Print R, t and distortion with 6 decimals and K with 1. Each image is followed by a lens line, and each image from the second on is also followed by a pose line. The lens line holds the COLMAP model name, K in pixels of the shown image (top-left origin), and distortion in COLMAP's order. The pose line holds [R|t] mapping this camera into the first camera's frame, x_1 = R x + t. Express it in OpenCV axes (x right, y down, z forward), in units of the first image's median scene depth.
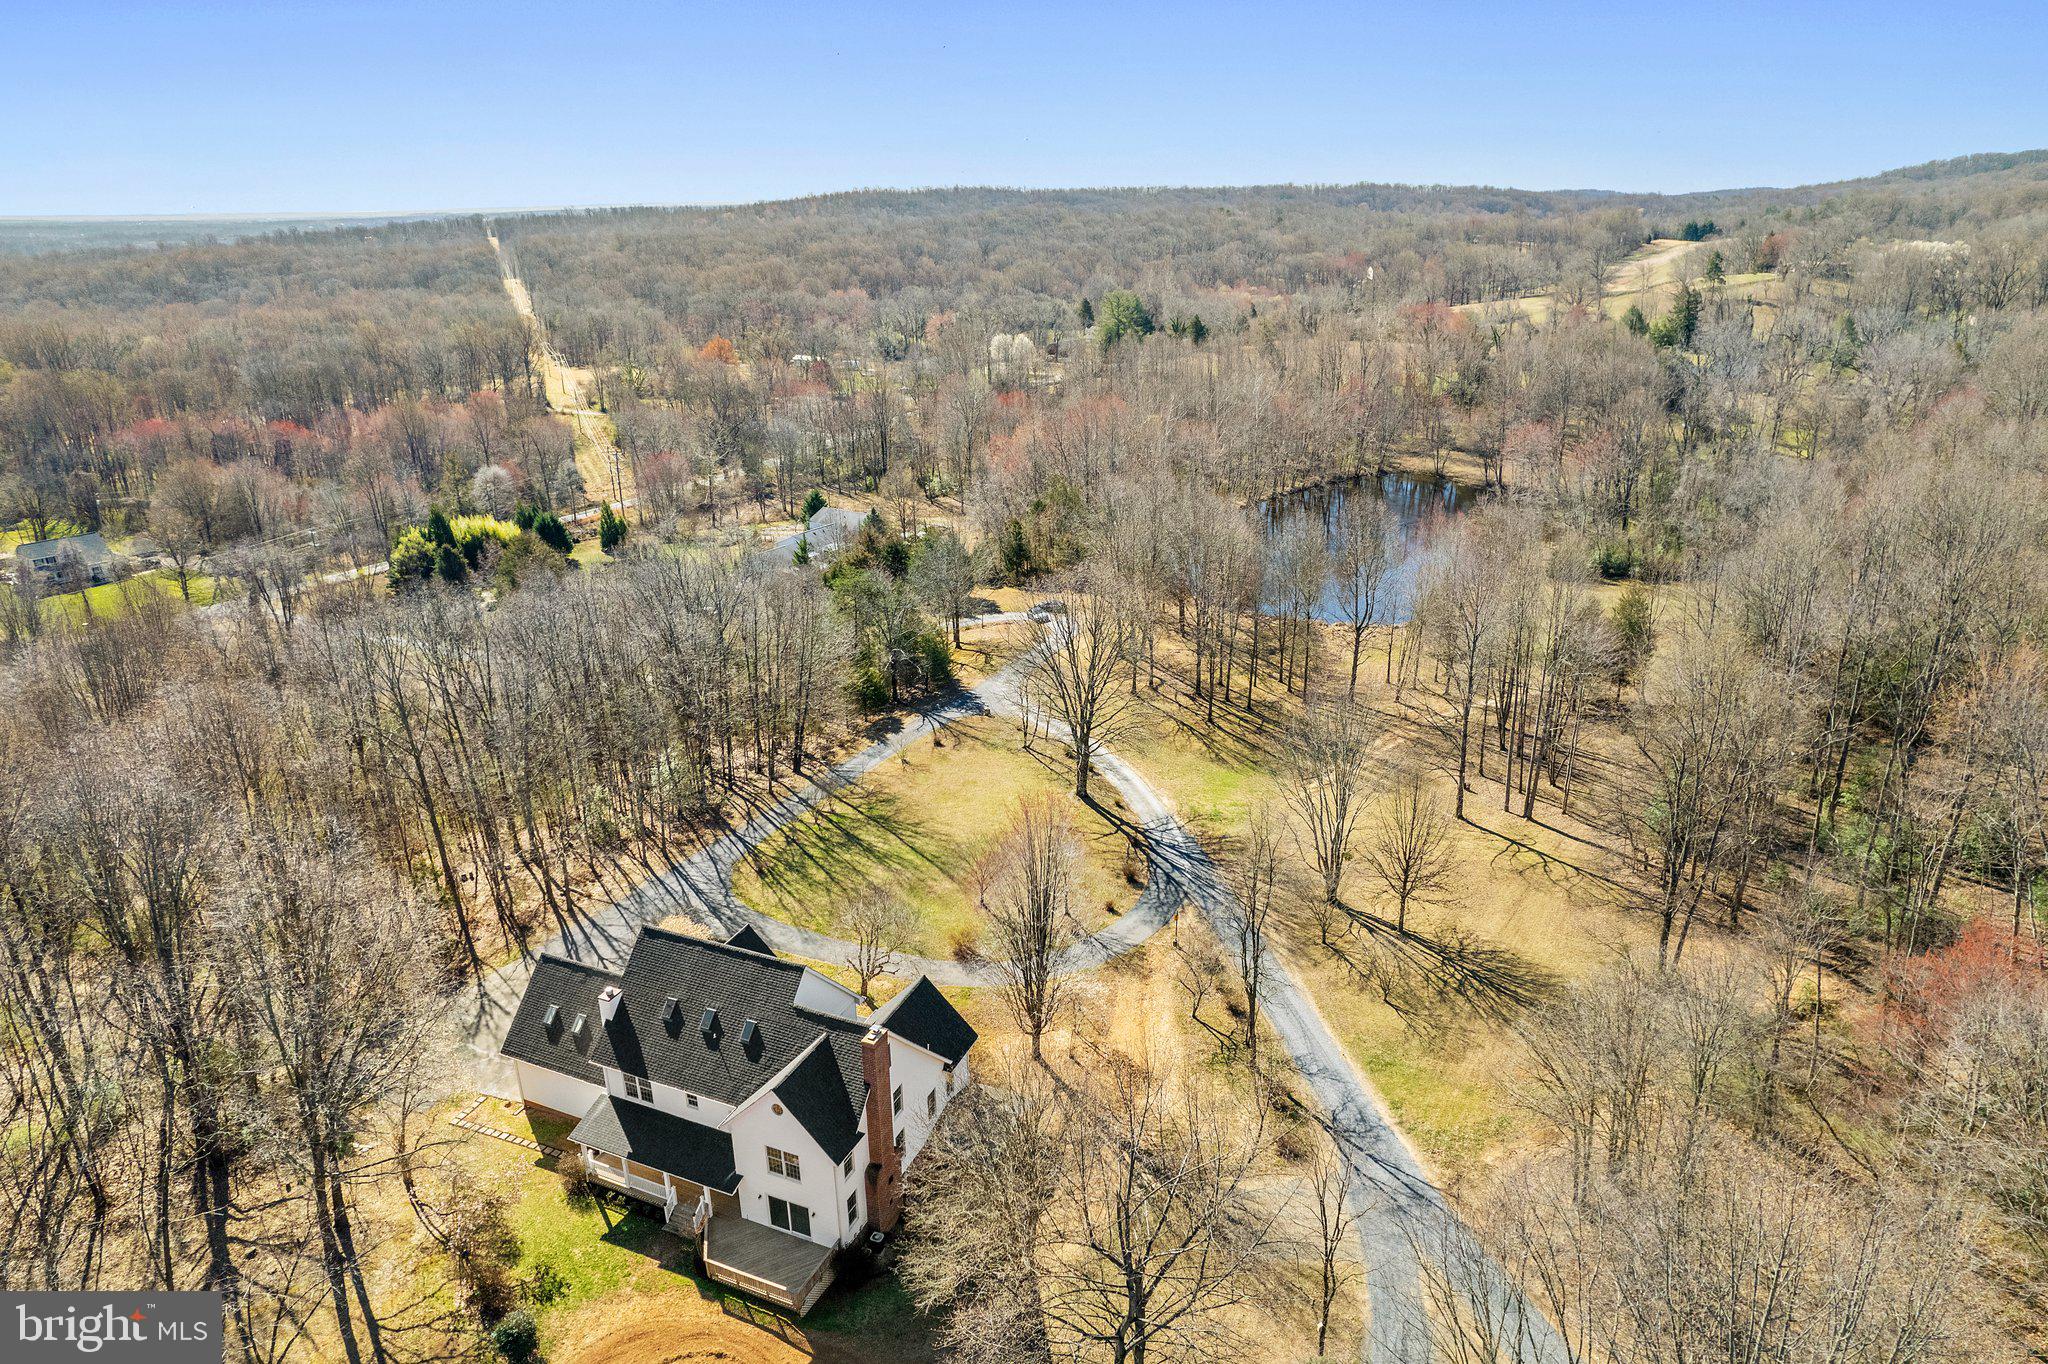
lens RADIAL K [[1298.9, 0, 1024.0], [0, 1298.9, 682.0], [0, 0, 1]] dist [-0.001089, 0.000821]
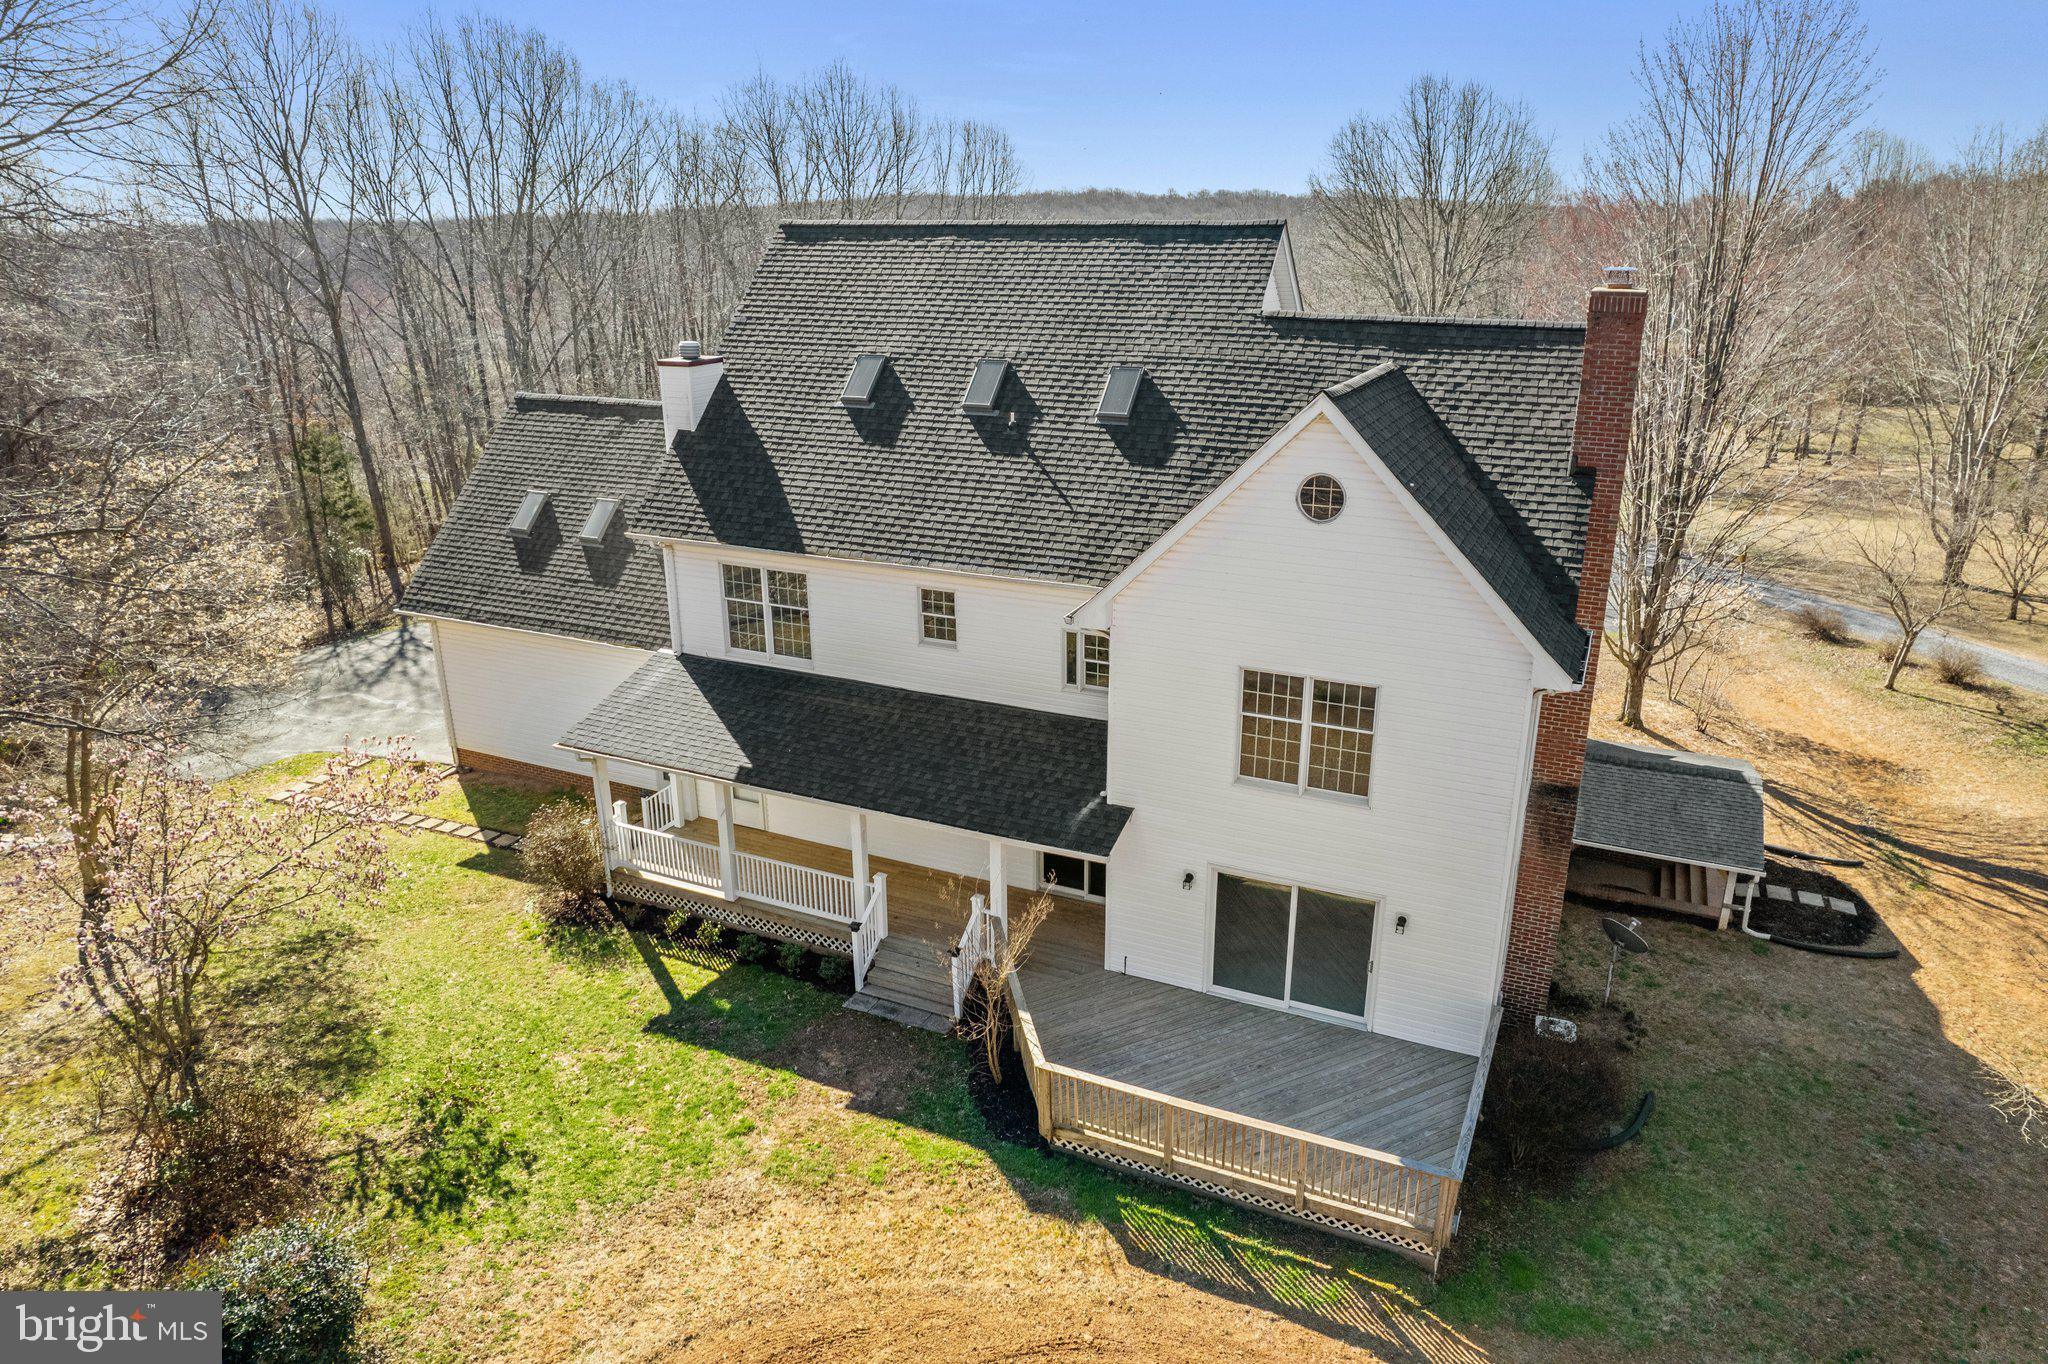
lens RADIAL K [[1194.8, 0, 1024.0], [0, 1194.8, 682.0], [0, 0, 1]] dist [-0.044534, 0.029811]
pose [[0.999918, 0.012477, 0.002928, -0.238462], [-0.012246, 0.997553, -0.068832, 0.364566], [-0.003780, 0.068790, 0.997624, 0.714286]]
